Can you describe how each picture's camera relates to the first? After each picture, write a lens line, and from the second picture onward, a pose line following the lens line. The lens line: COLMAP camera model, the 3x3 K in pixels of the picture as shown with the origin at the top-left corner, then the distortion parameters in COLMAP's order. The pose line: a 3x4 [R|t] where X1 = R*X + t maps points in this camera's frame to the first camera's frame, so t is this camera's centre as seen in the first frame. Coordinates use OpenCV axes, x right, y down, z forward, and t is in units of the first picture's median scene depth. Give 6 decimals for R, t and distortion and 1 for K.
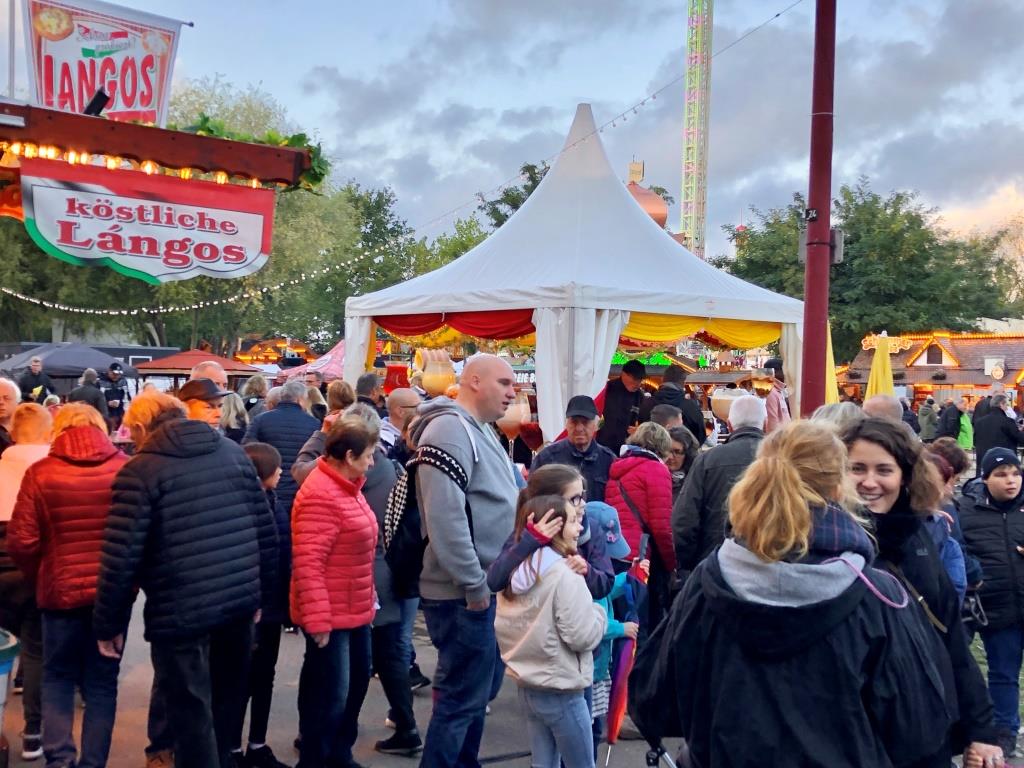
lens RADIAL K [[1244.7, 0, 511.8], [0, 1244.7, 386.4], [0, 0, 1]] dist [0.000051, 0.000000]
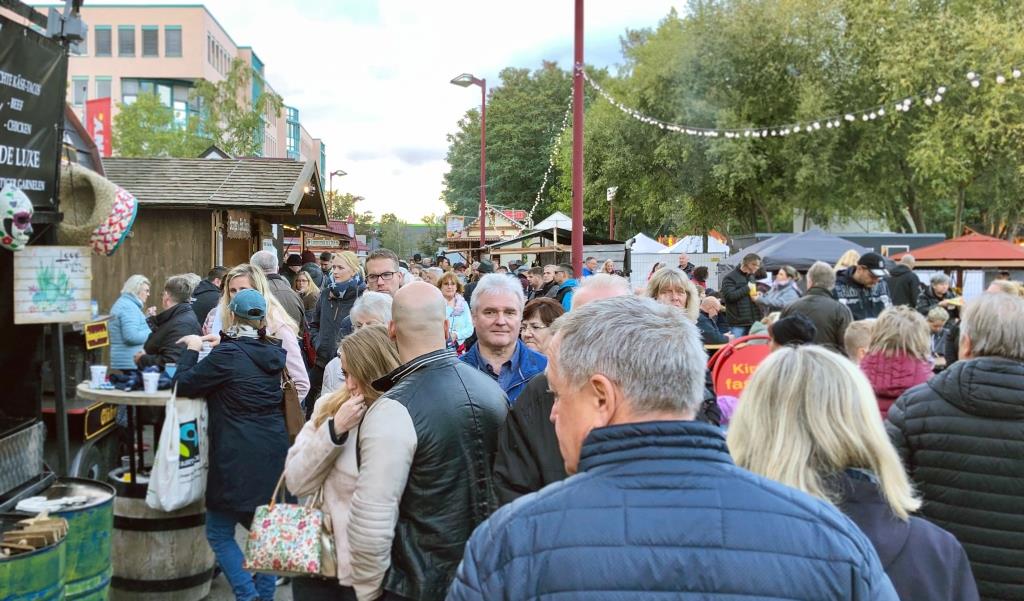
lens RADIAL K [[819.7, 0, 511.9], [0, 819.7, 301.4], [0, 0, 1]] dist [0.004776, 0.000632]
pose [[0.758759, 0.012946, -0.651243, -0.134185], [0.010697, 0.999420, 0.032330, -0.007148], [0.651283, -0.031497, 0.758181, 0.414510]]
